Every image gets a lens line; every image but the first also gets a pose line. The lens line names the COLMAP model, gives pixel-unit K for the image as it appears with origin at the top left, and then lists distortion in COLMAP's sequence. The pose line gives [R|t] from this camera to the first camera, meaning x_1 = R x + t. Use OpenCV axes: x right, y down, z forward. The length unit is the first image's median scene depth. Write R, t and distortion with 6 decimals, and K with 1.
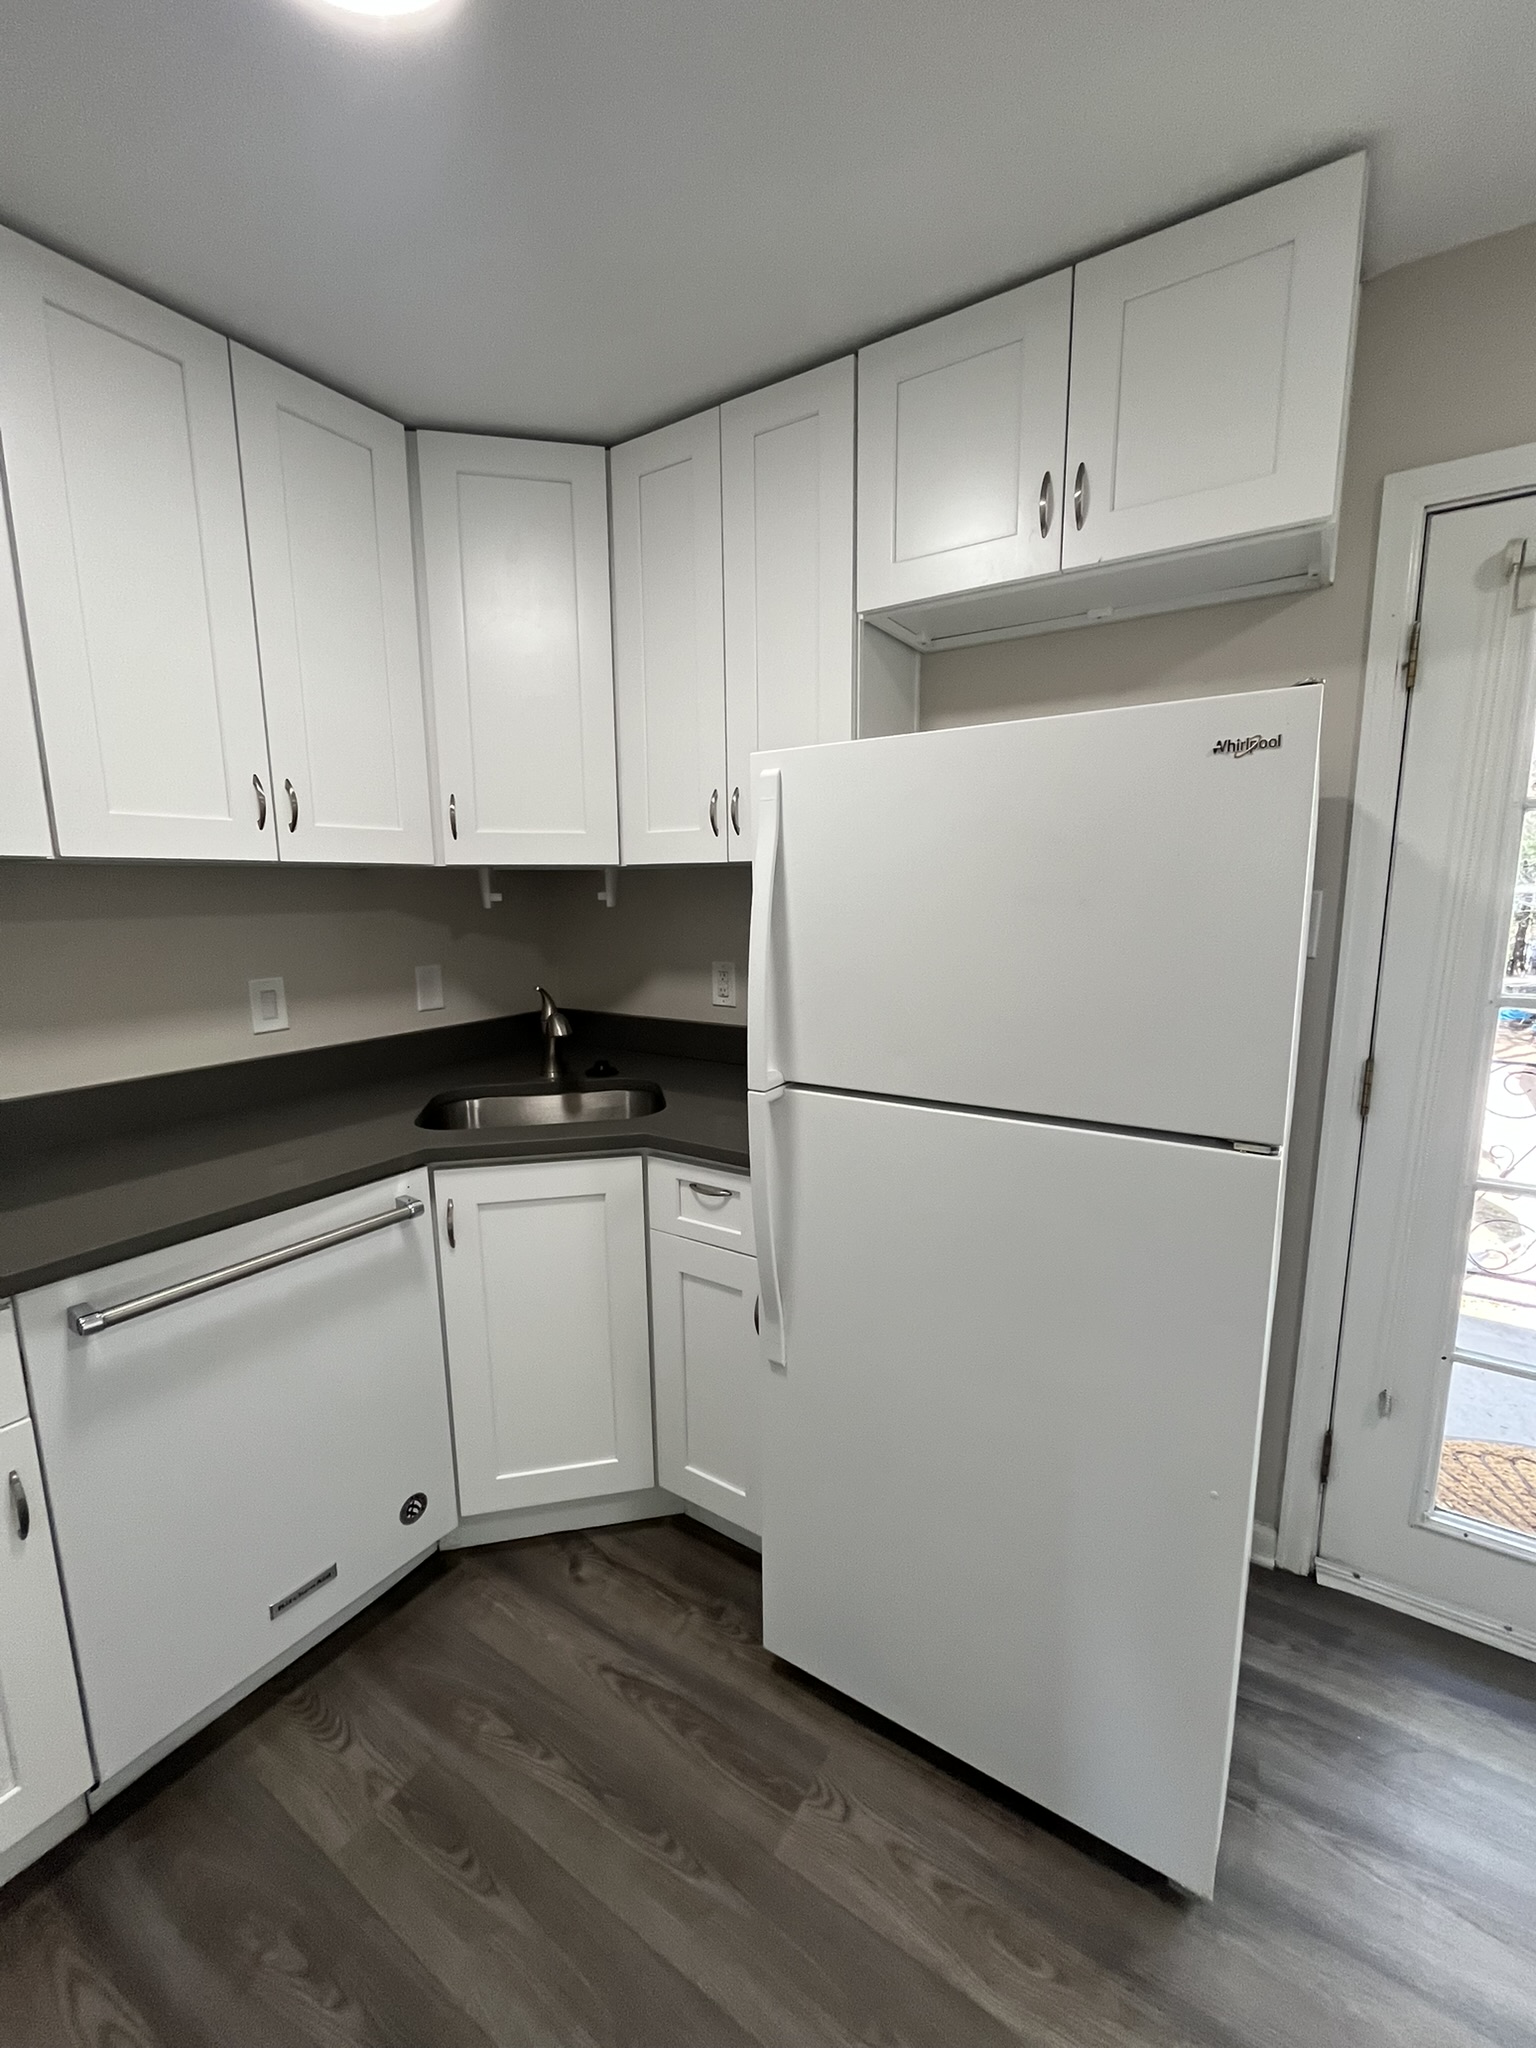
lens RADIAL K [[845.1, 0, 769.4], [0, 845.1, 1023.6], [0, 0, 1]] dist [0.000870, 0.000161]
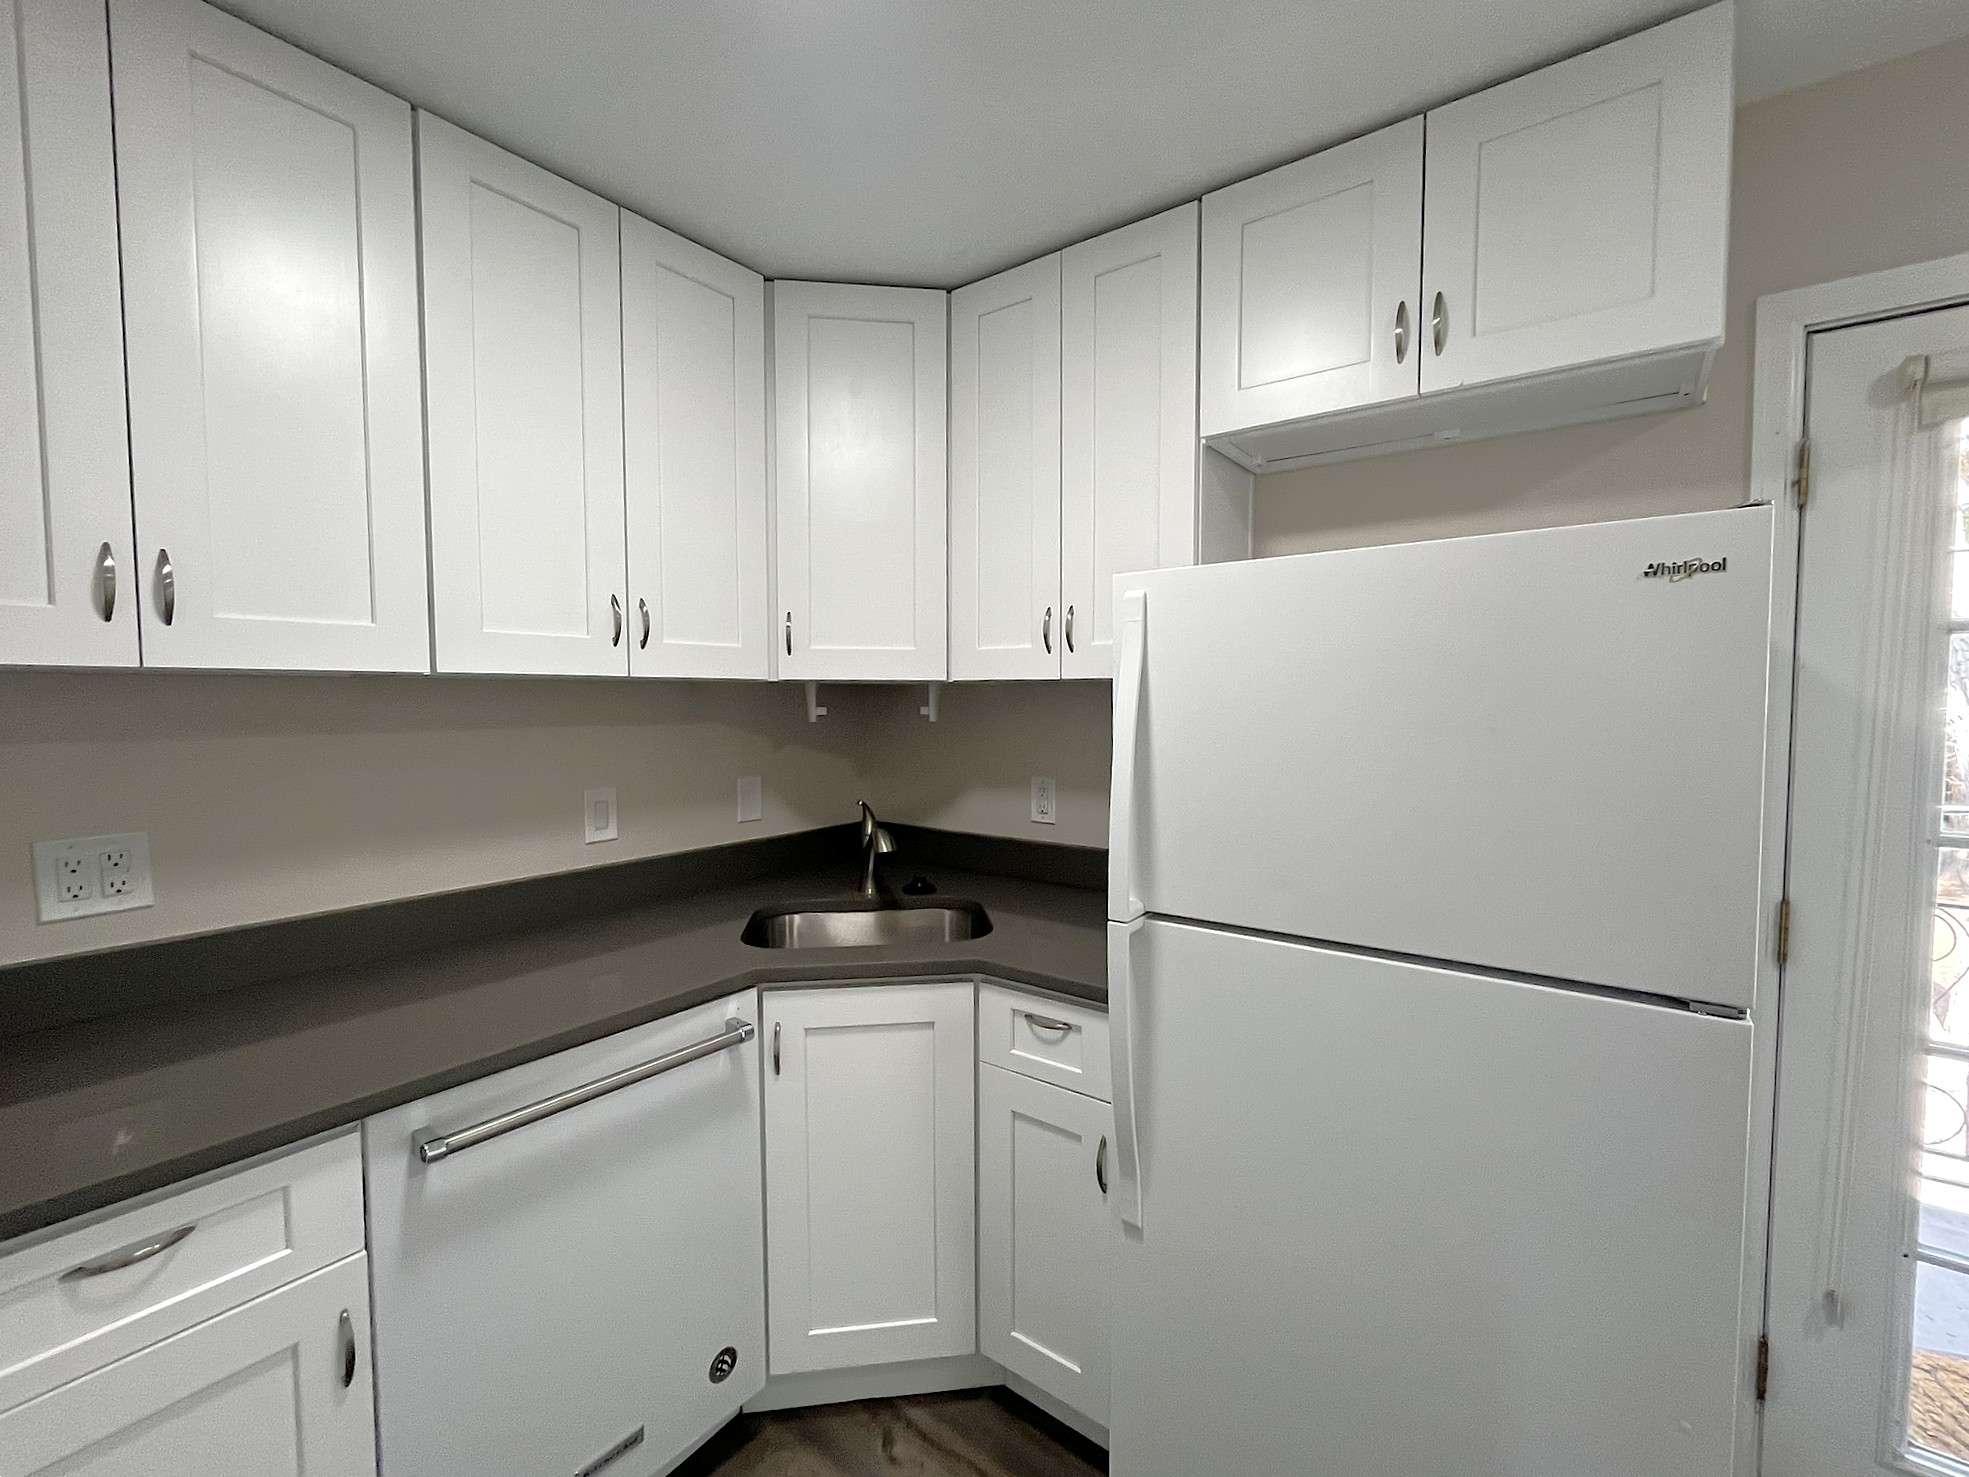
lens RADIAL K [[844.6, 0, 979.3], [0, 844.6, 736.2], [0, 0, 1]] dist [0.000062, 0.000076]
pose [[0.997345, 0.011596, -0.071899, -0.082751], [-0.019589, 0.993572, -0.111492, -0.014653], [0.070144, 0.112604, 0.991161, 0.022925]]
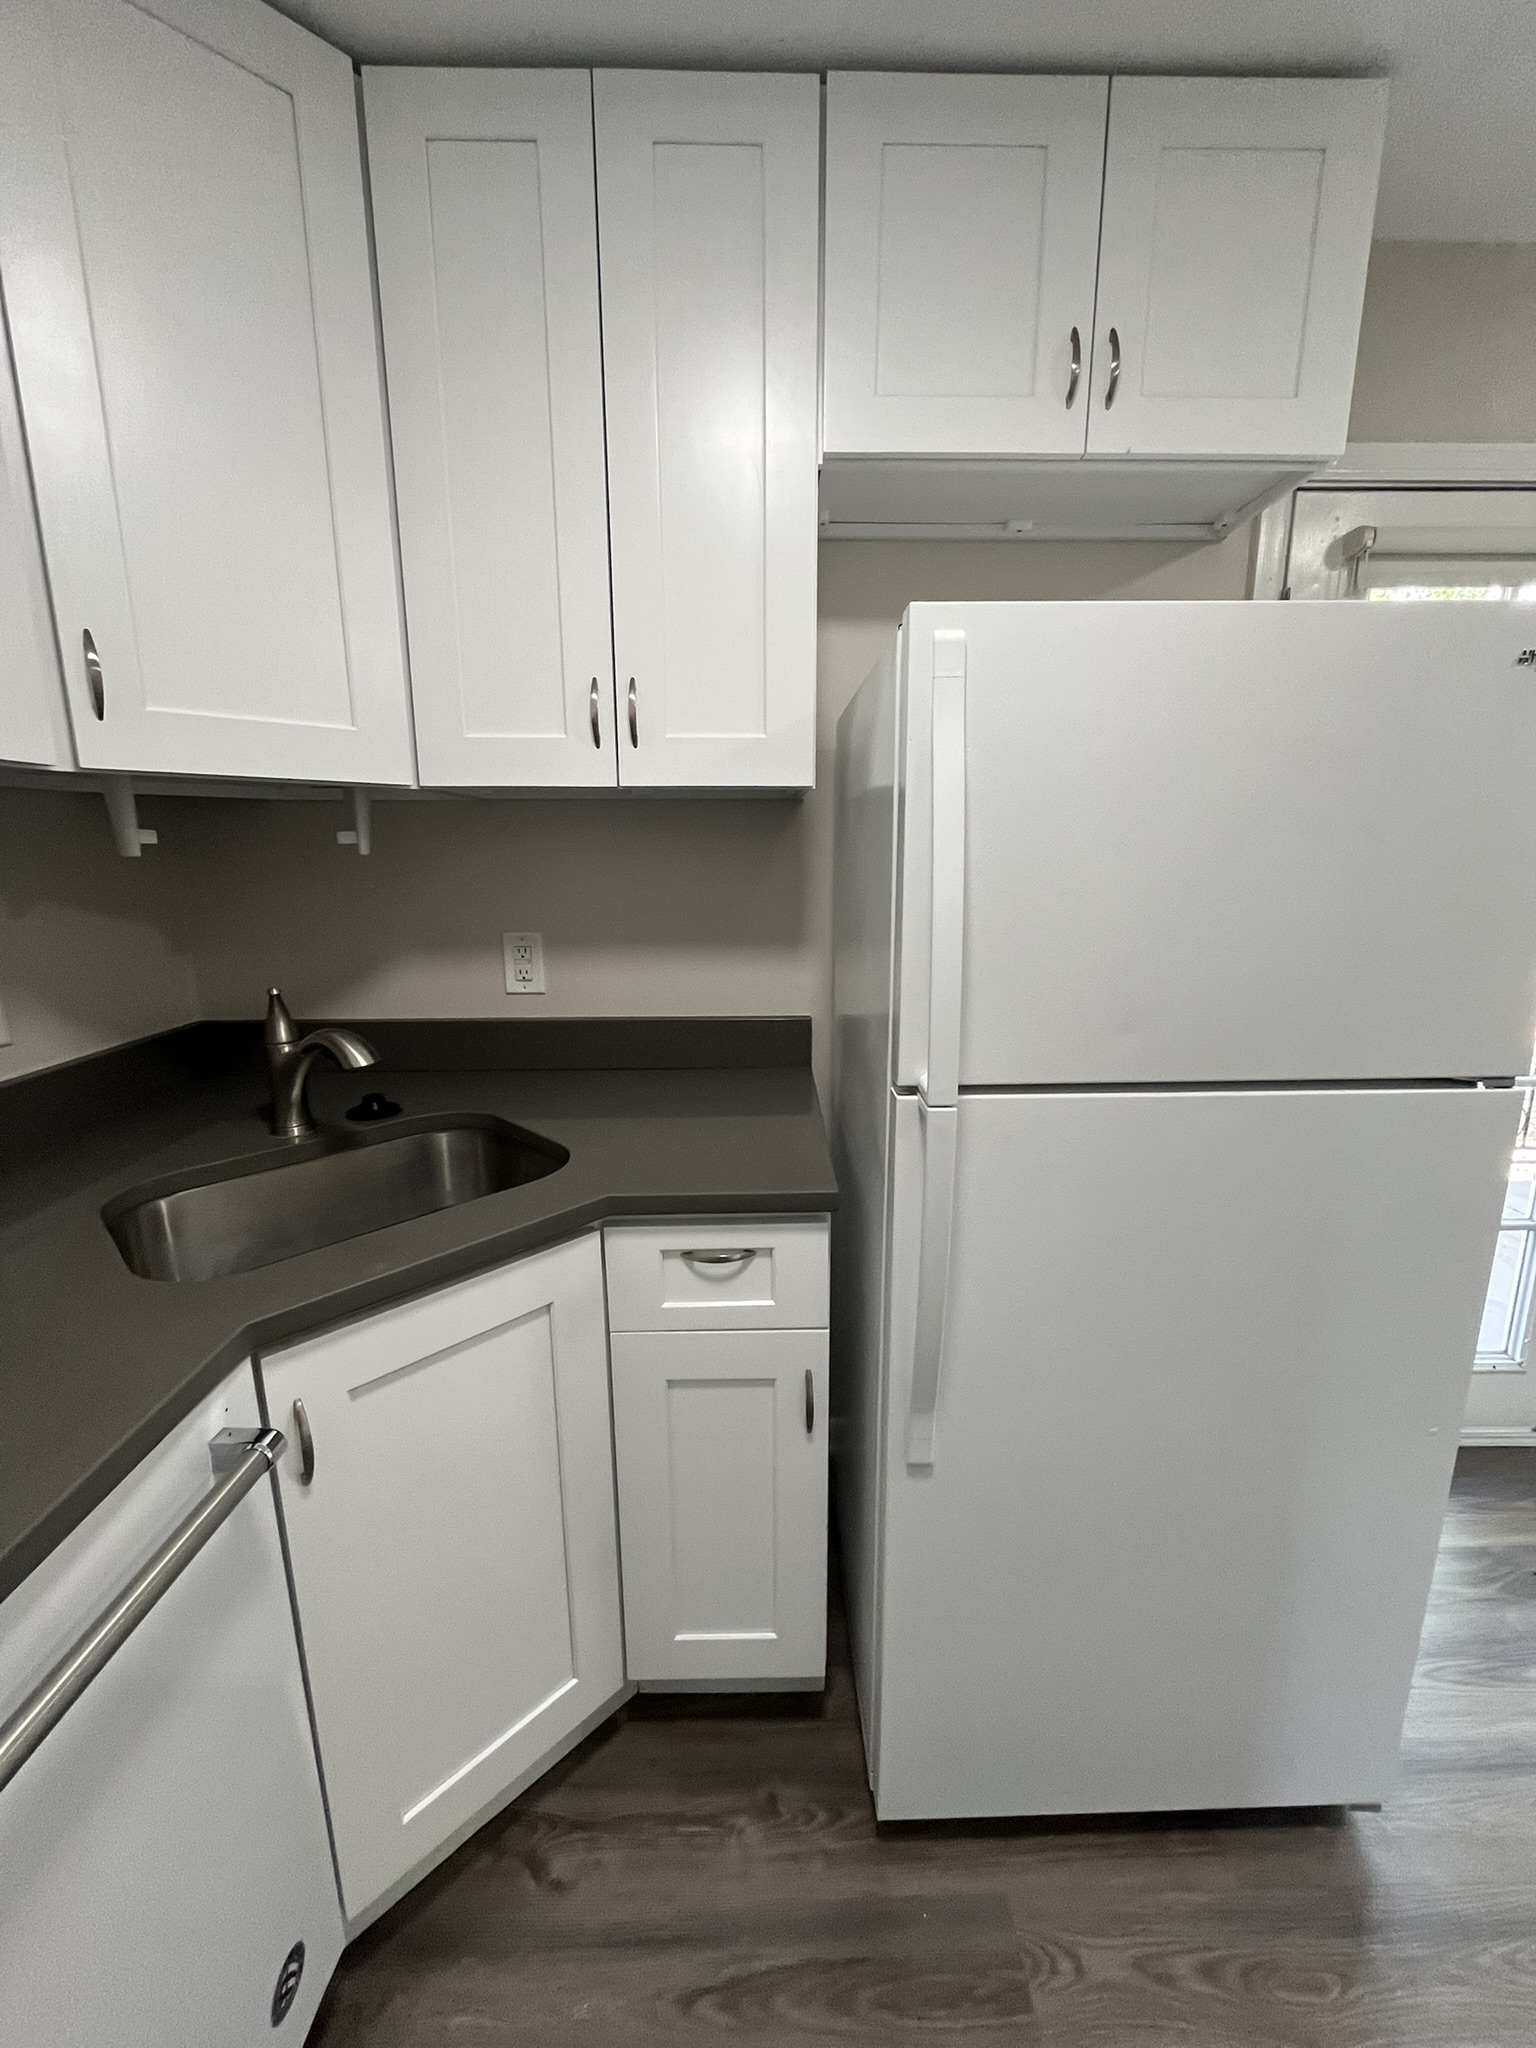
lens RADIAL K [[833.1, 0, 768.0], [0, 833.1, 1024.0], [0, 0, 1]] dist [-0.000745, -0.000358]
pose [[0.826101, -0.110047, 0.552672, -0.400531], [0.086336, 0.993884, 0.068851, -0.037646], [-0.556869, -0.009162, 0.830550, 0.409376]]
